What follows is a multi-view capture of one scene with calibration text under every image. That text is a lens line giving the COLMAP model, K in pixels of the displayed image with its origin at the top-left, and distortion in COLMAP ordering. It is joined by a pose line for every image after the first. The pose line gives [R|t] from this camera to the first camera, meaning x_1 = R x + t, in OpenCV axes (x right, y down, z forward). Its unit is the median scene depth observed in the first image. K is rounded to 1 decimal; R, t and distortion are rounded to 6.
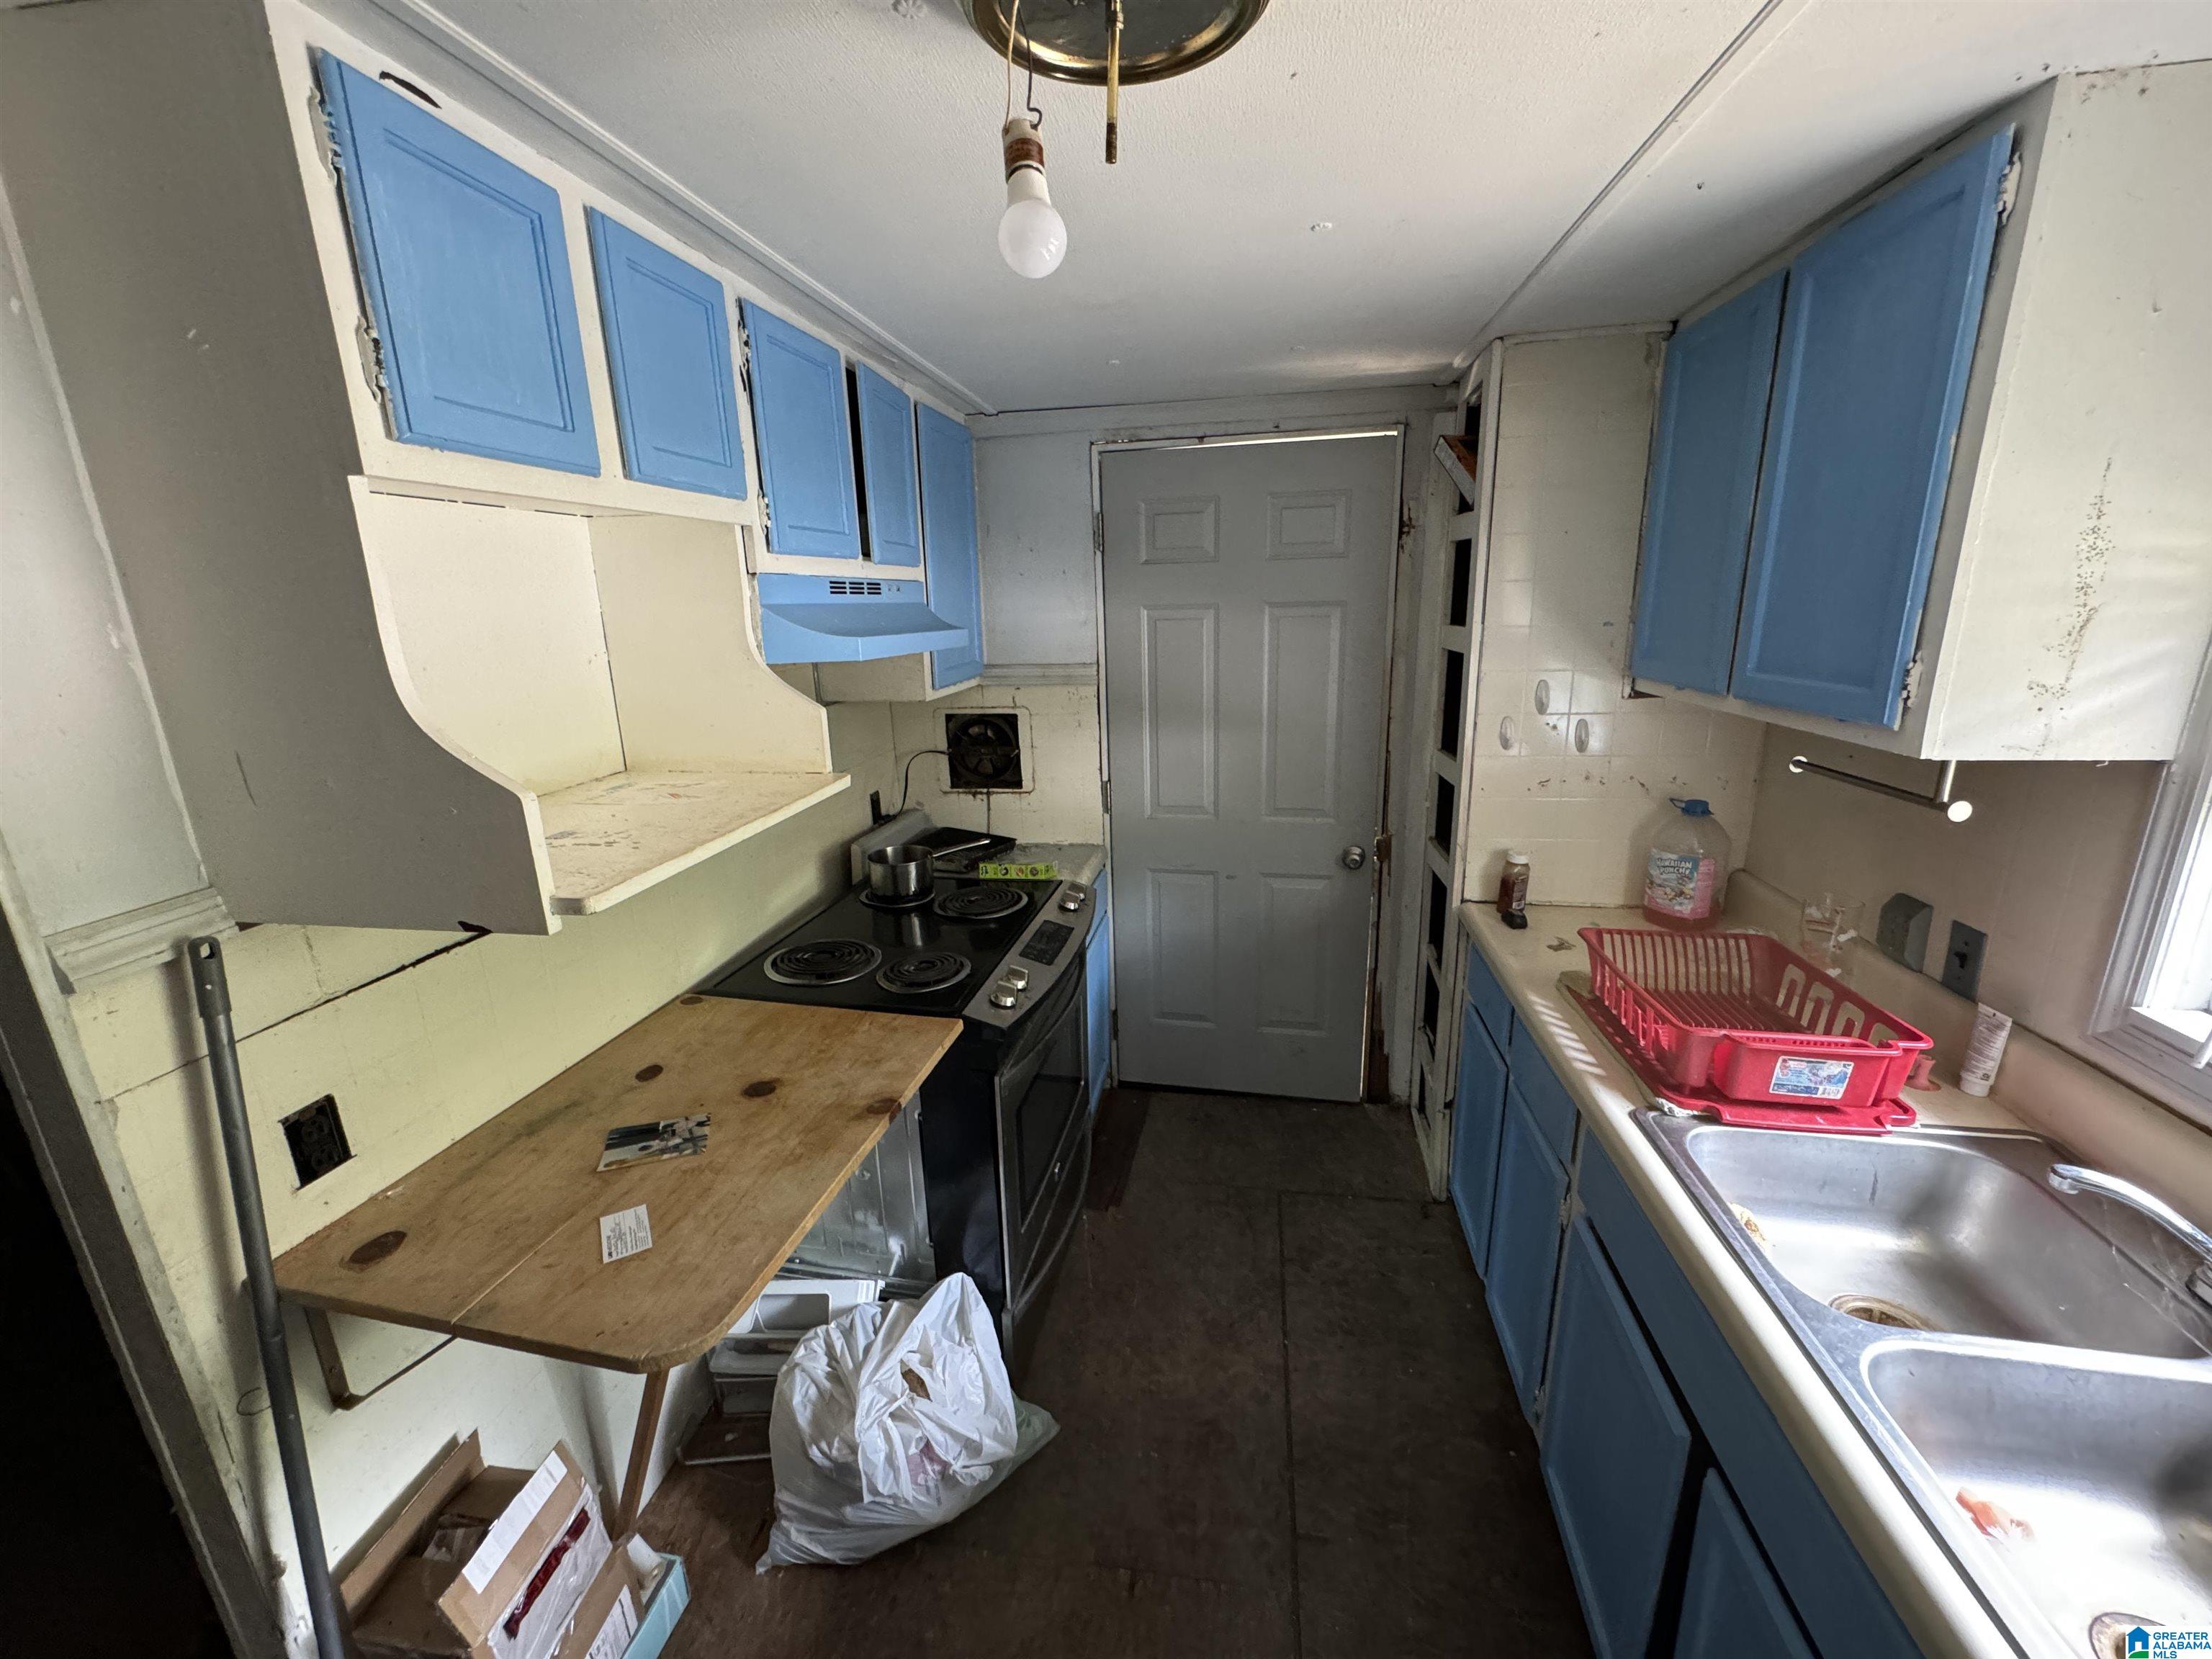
lens RADIAL K [[878.4, 0, 1105.6], [0, 878.4, 829.2], [0, 0, 1]] dist [-0.004006, 0.000699]
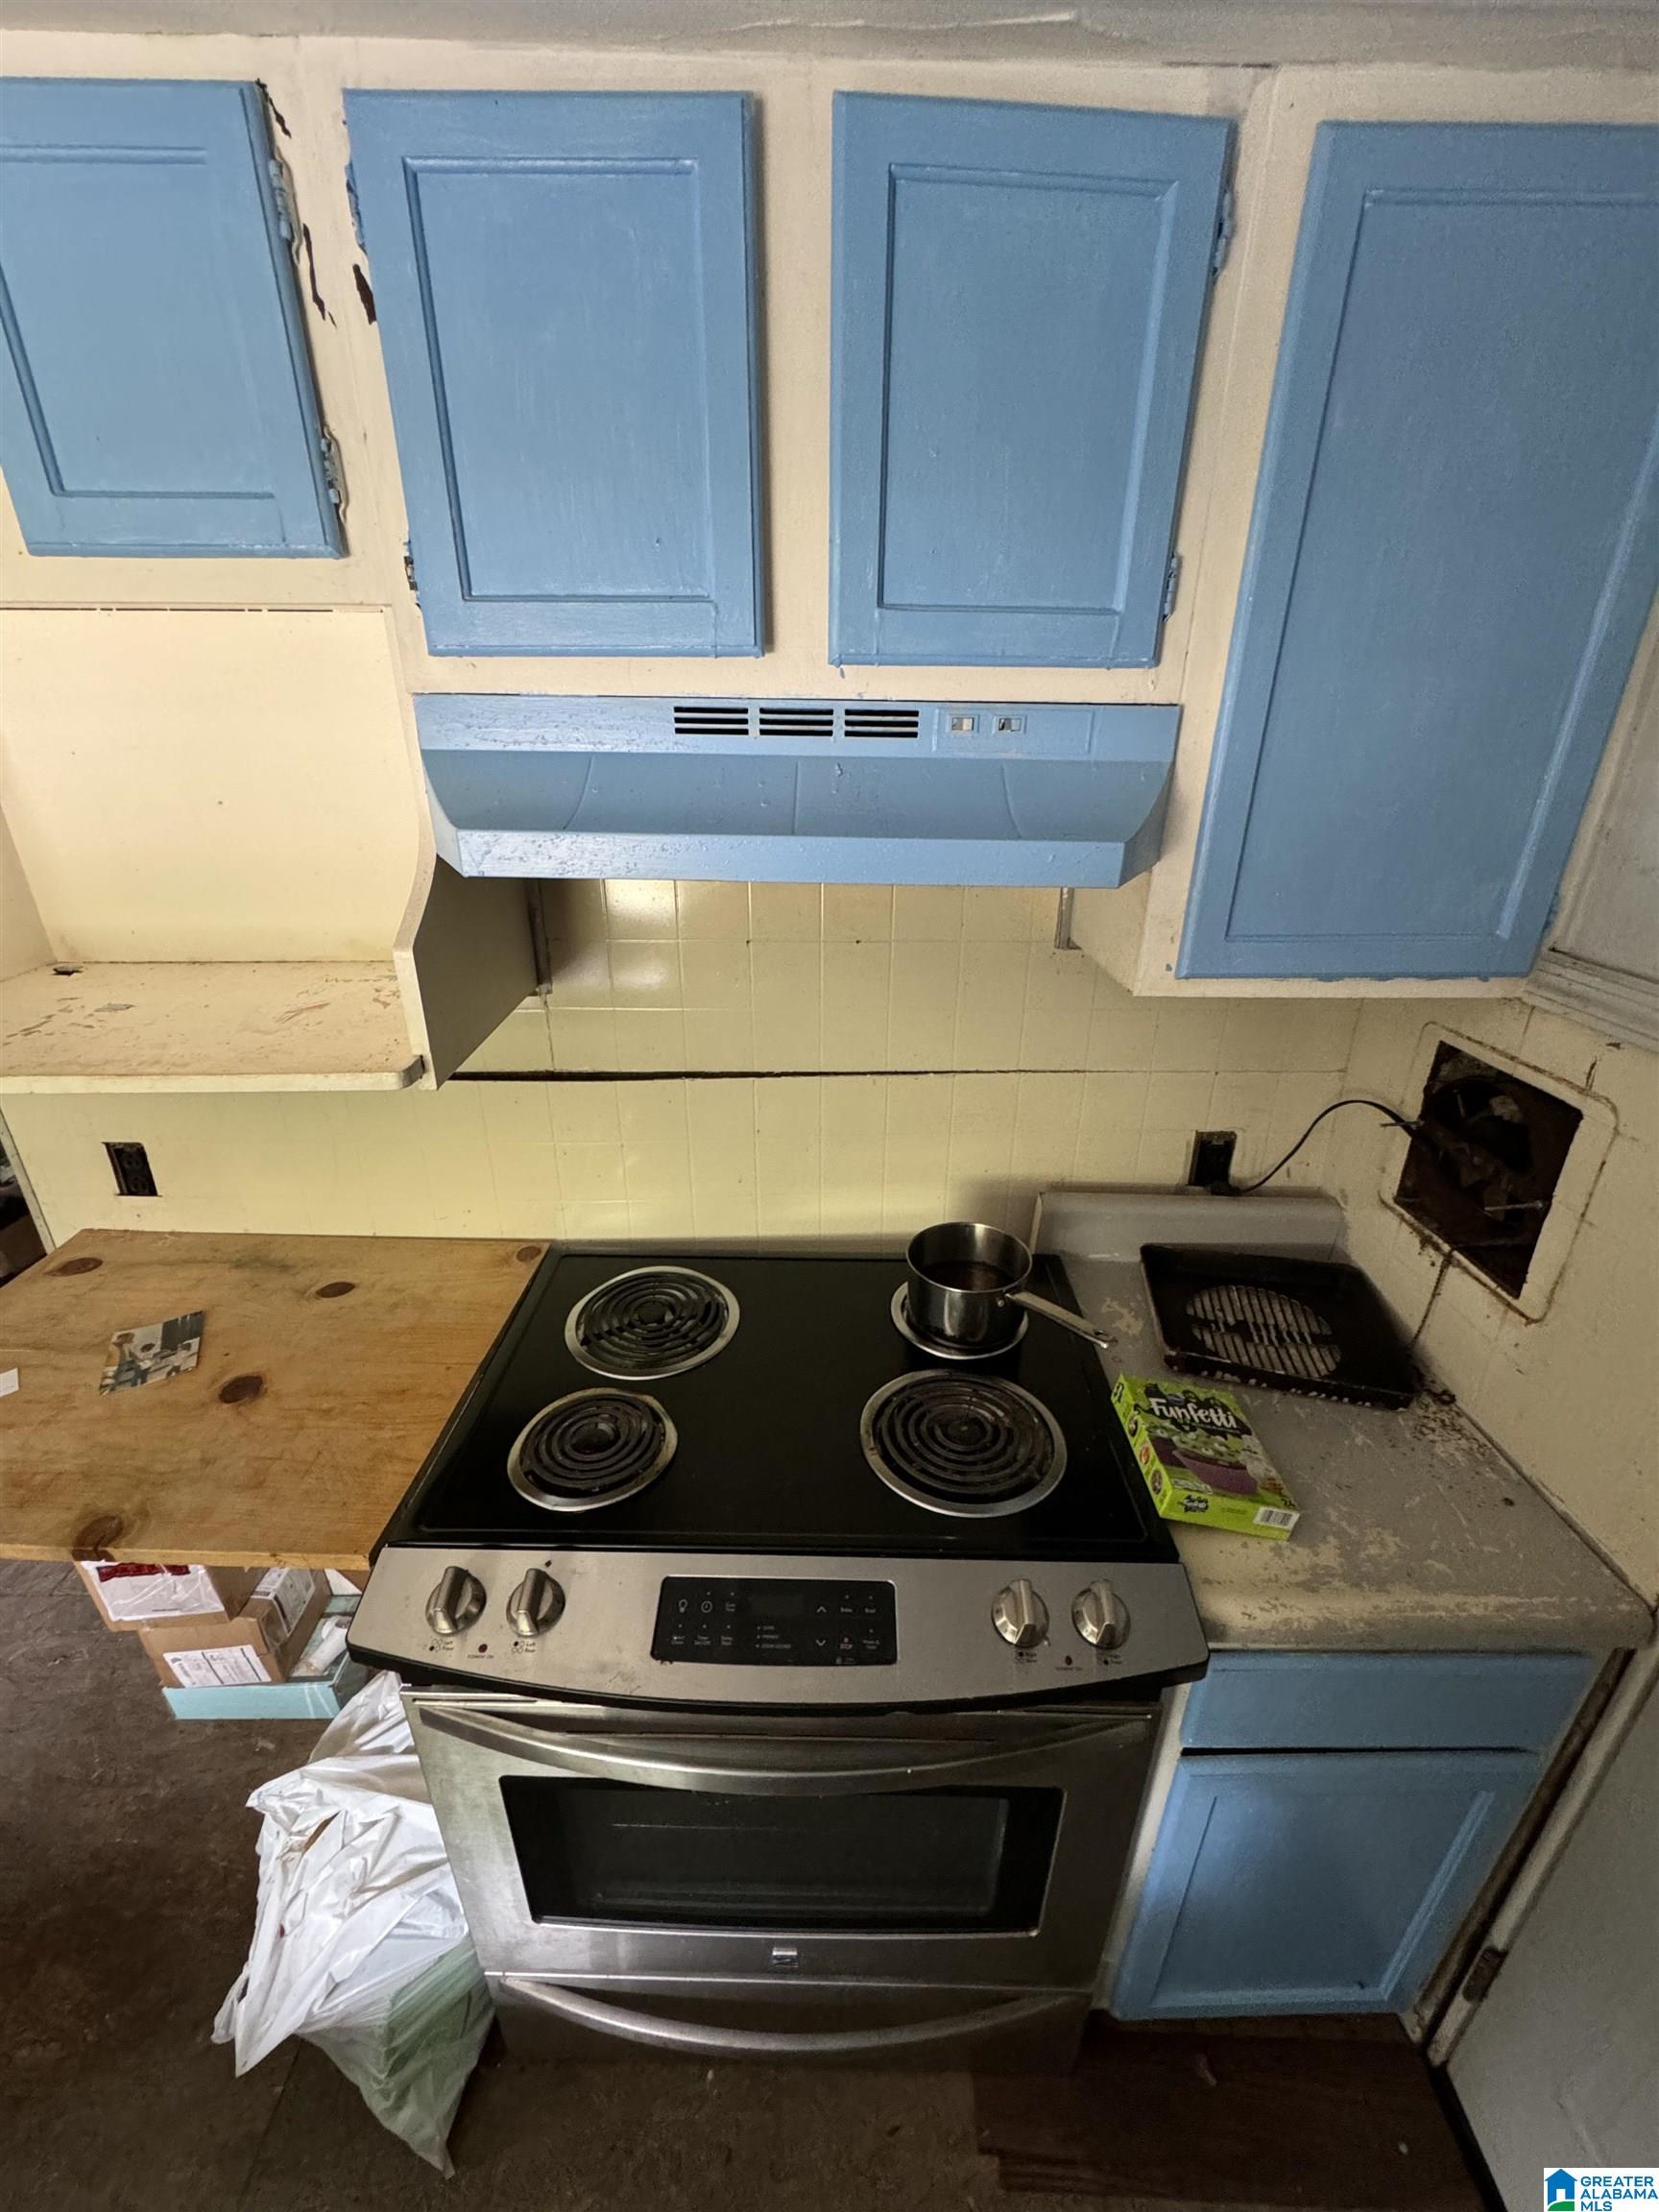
lens RADIAL K [[886.8, 0, 842.9], [0, 886.8, 1101.5], [0, 0, 1]] dist [-0.001985, -0.000073]
pose [[0.182514, 0.408325, -0.894404, 0.275588], [-0.265283, 0.896397, 0.355101, -0.321824], [0.946738, 0.172460, 0.271927, 1.117624]]
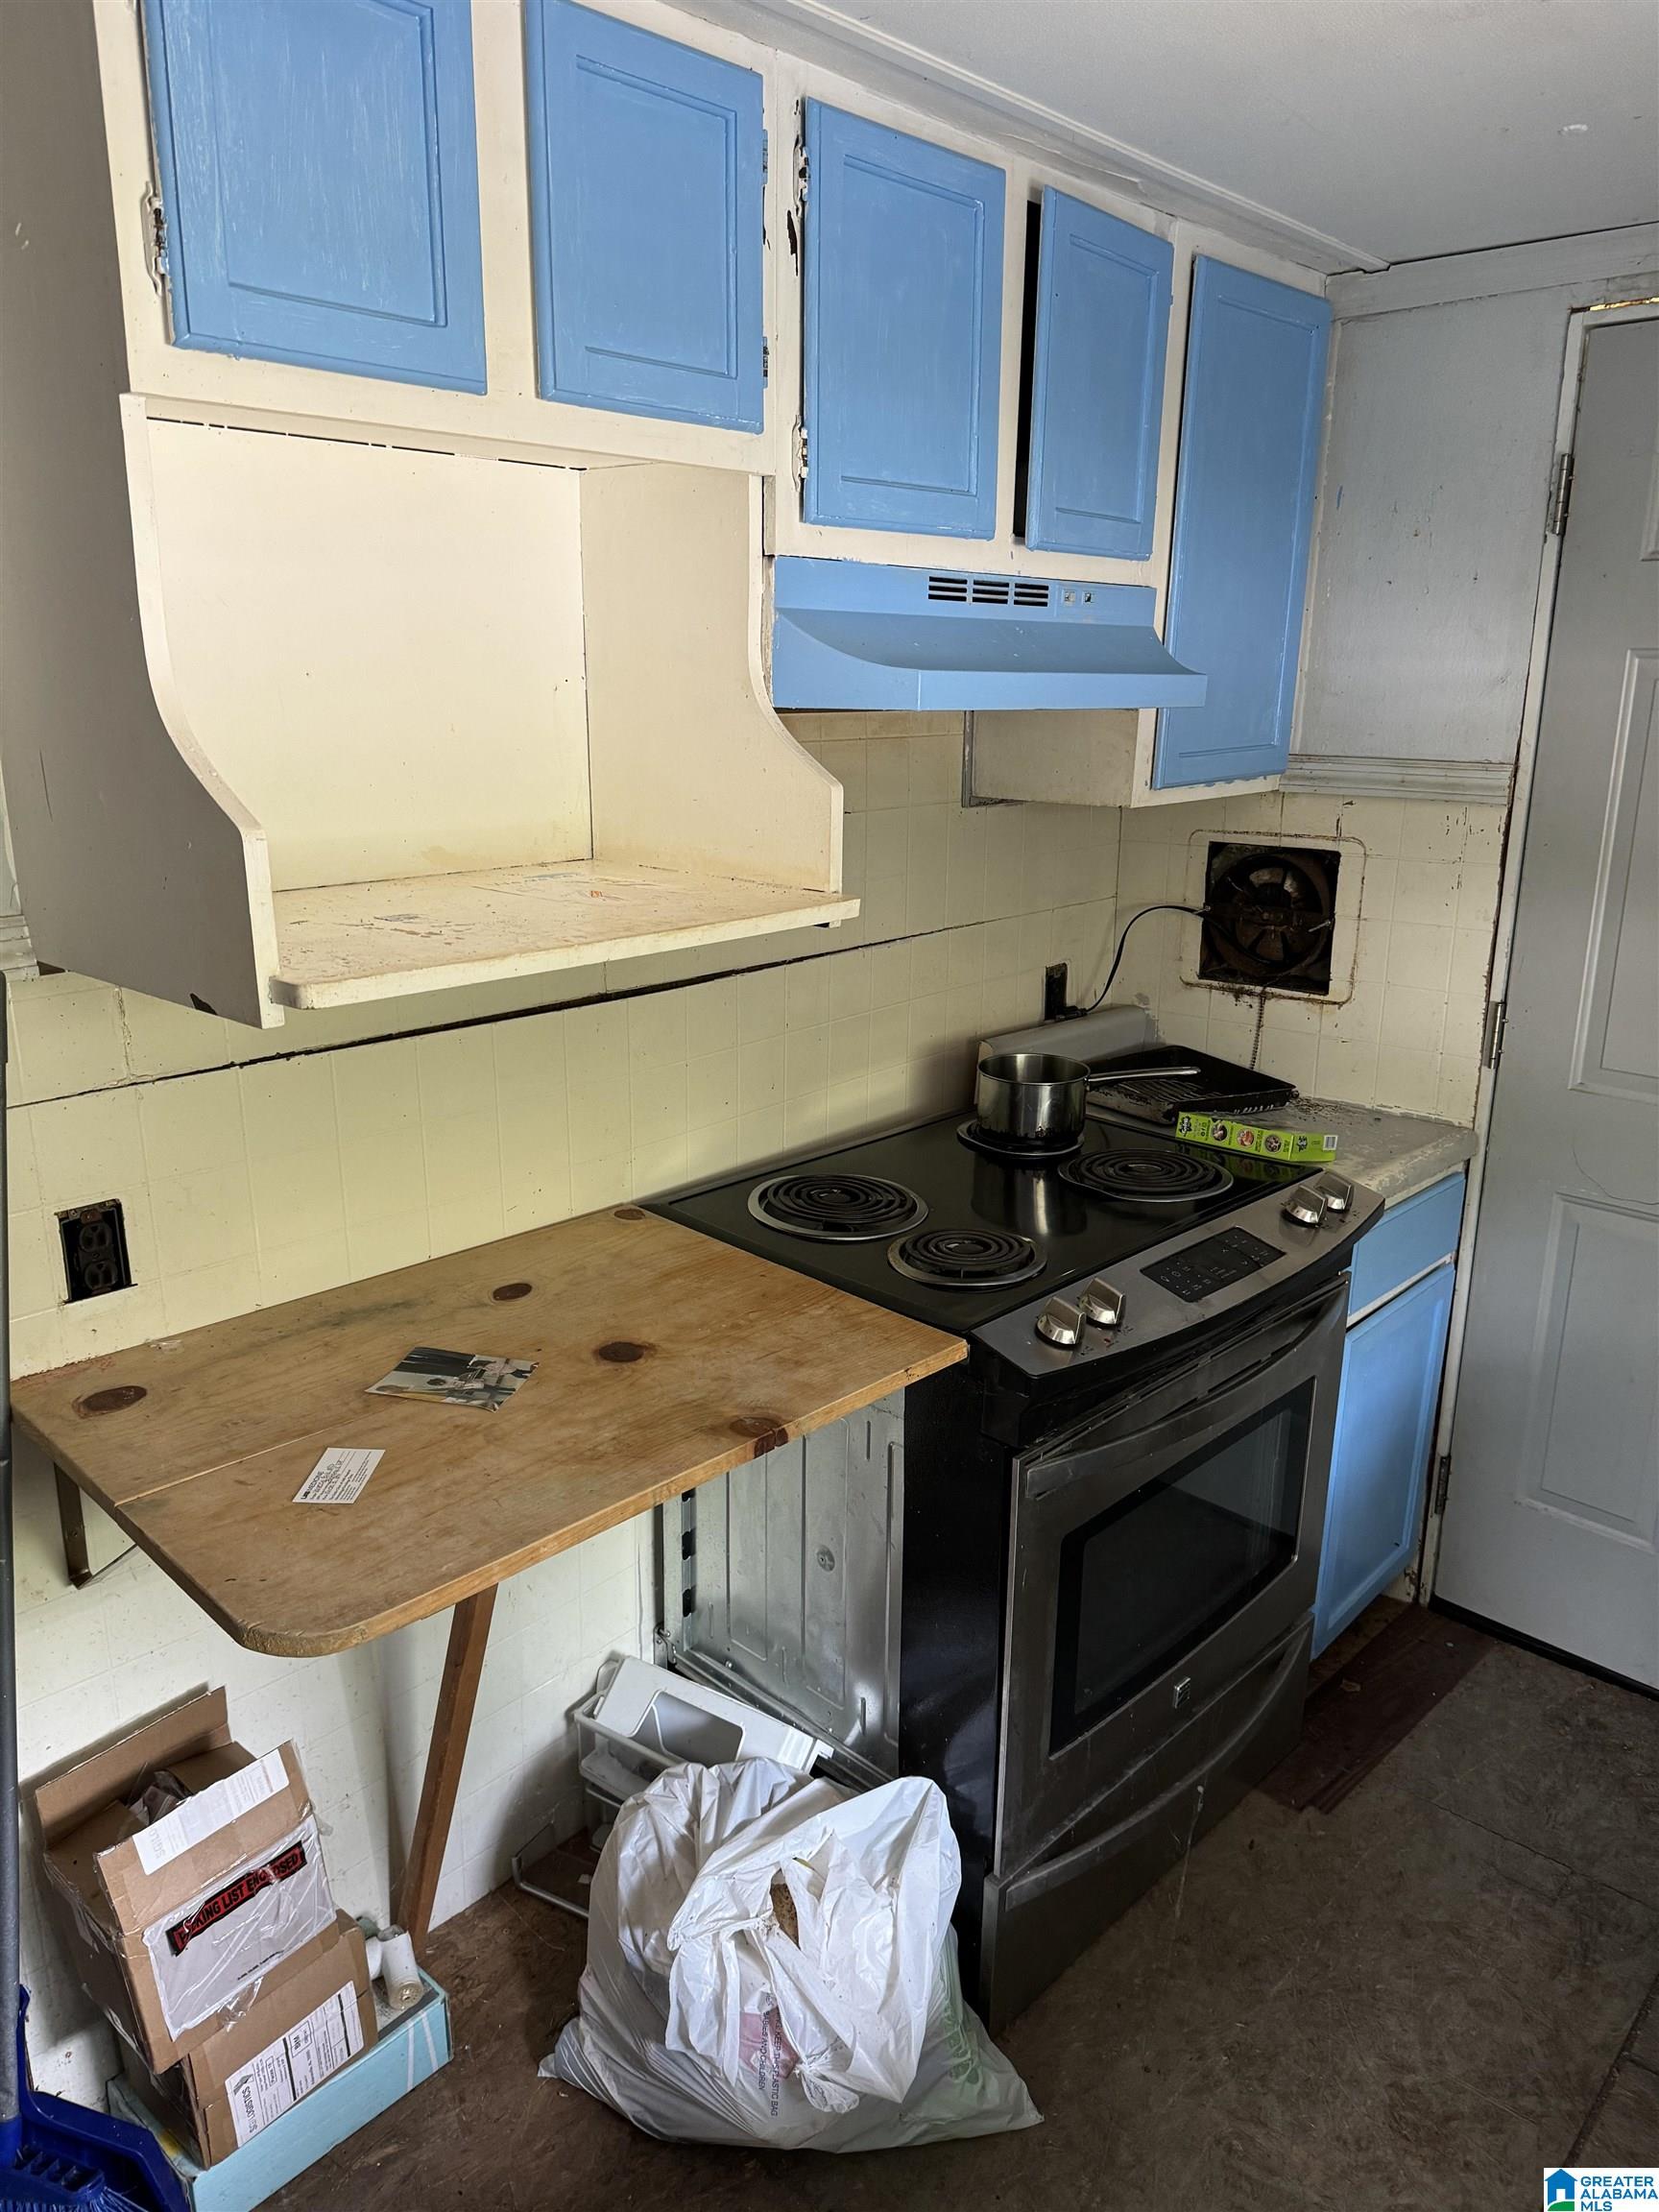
lens RADIAL K [[1547.4, 0, 819.6], [0, 1547.4, 1112.7], [0, 0, 1]] dist [0.055549, -0.078491]
pose [[0.839254, 0.178528, -0.513595, 0.257573], [-0.165257, 0.983628, 0.071870, 0.011695], [0.518017, 0.024558, 0.855017, 0.080026]]
